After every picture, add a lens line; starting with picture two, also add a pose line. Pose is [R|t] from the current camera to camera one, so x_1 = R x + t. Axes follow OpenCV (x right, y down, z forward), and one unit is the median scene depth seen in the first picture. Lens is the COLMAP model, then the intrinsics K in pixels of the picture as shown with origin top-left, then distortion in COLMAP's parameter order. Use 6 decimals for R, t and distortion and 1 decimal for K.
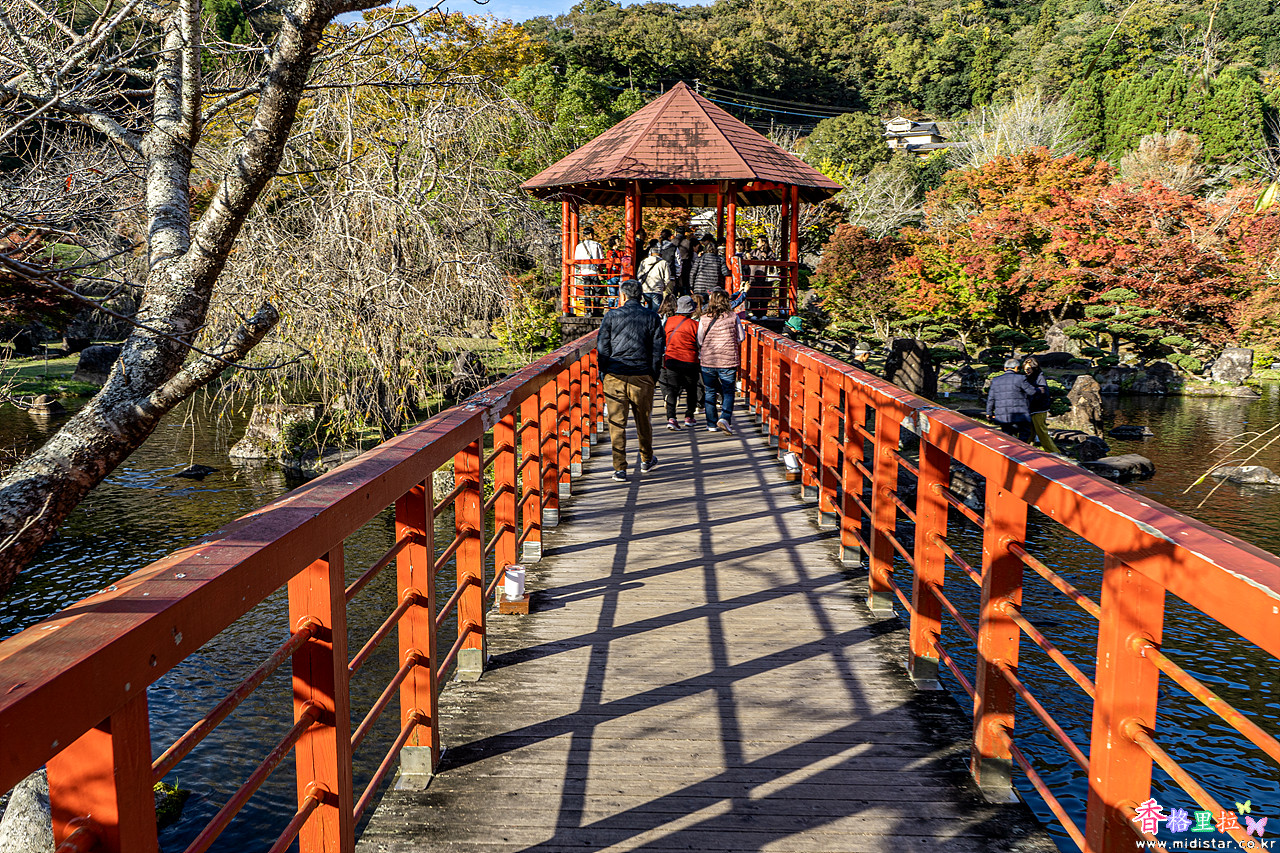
lens RADIAL K [[1025.6, 0, 640.0], [0, 1025.6, 426.5], [0, 0, 1]] dist [-0.001439, -0.005798]
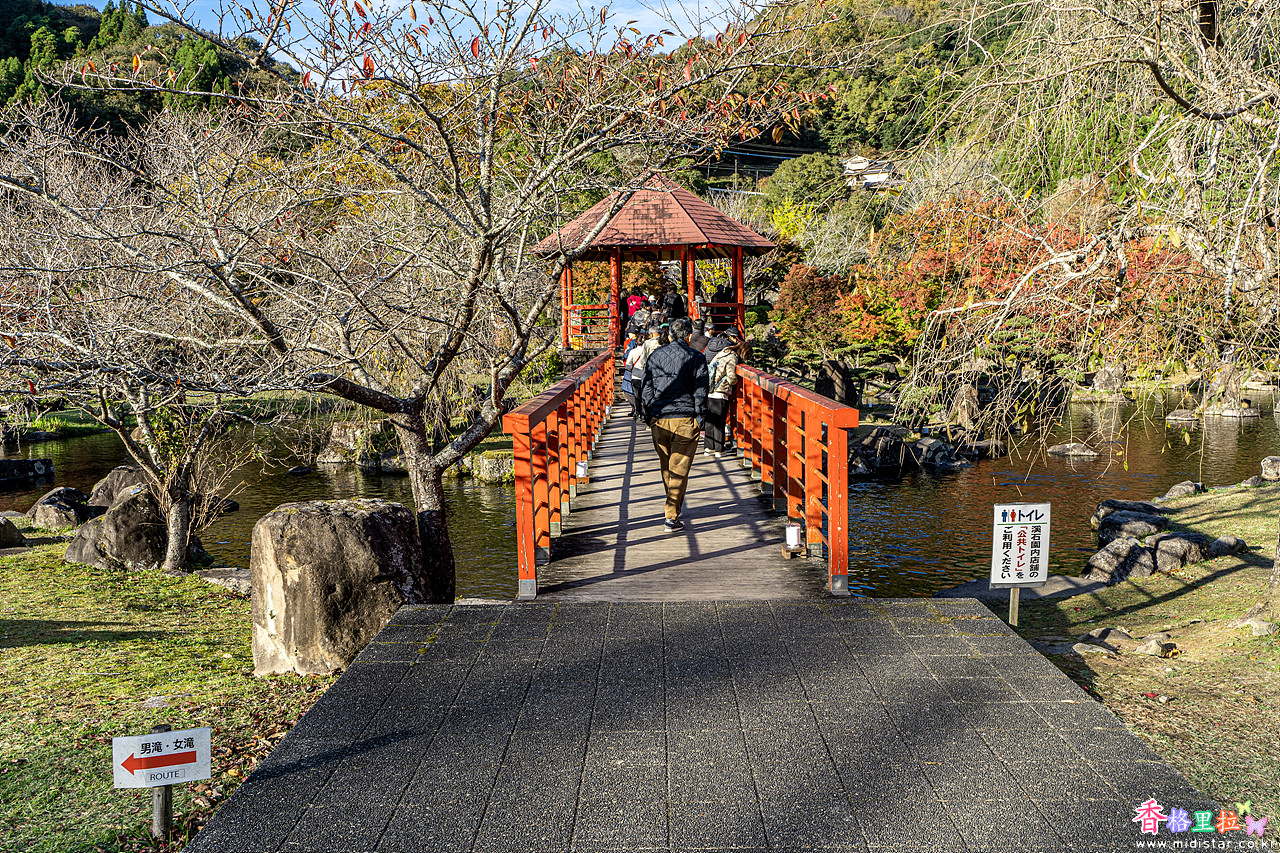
lens RADIAL K [[1025.6, 0, 640.0], [0, 1025.6, 426.5], [0, 0, 1]] dist [-0.001439, -0.005798]
pose [[0.999286, -0.028960, 0.024281, -0.005440], [0.029817, 0.998918, -0.035694, 0.015169], [-0.023221, 0.036392, 0.999068, -0.115784]]
